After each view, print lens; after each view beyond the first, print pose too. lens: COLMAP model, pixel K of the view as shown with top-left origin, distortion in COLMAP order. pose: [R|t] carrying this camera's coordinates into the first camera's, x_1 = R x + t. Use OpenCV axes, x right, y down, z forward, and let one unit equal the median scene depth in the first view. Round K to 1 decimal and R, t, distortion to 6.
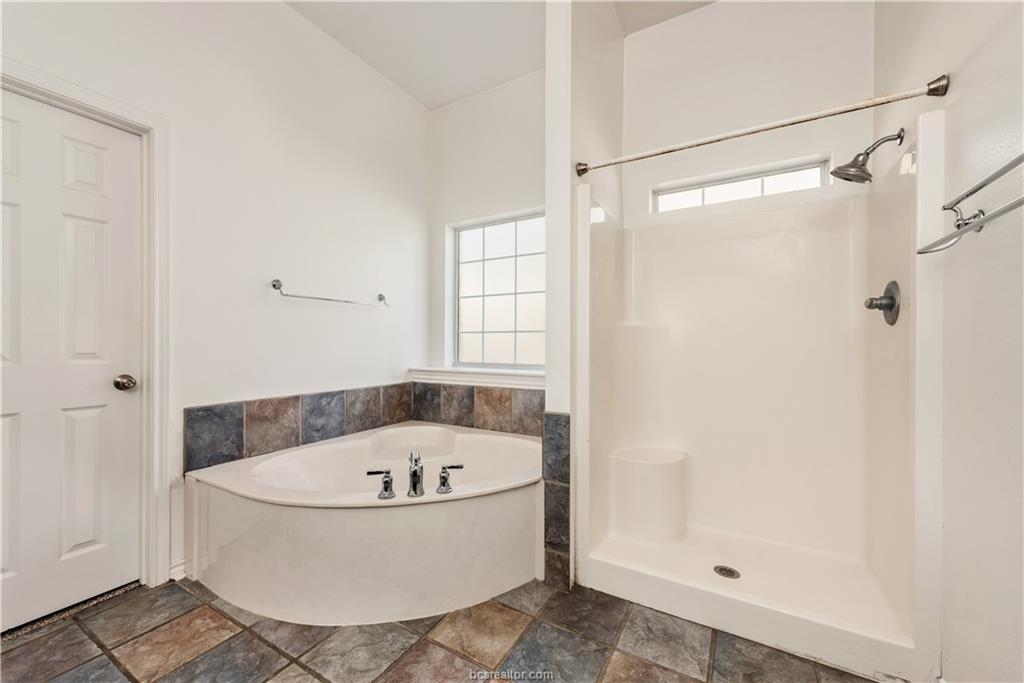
lens RADIAL K [[401.5, 0, 509.4], [0, 401.5, 343.6], [0, 0, 1]] dist [0.007378, -0.000677]
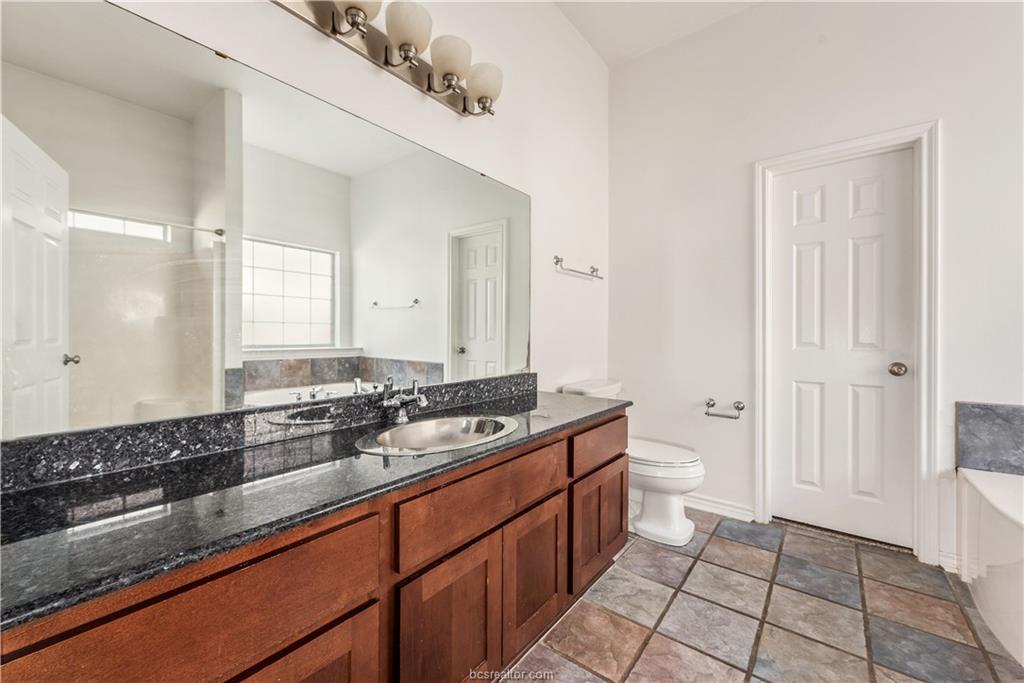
lens RADIAL K [[401.5, 0, 510.8], [0, 401.5, 337.0], [0, 0, 1]] dist [0.007378, -0.000677]
pose [[-0.135362, 0.003829, -0.990789, 0.343996], [0.000776, 0.999993, 0.003758, -0.001747], [0.990796, -0.000261, -0.135364, 0.063413]]
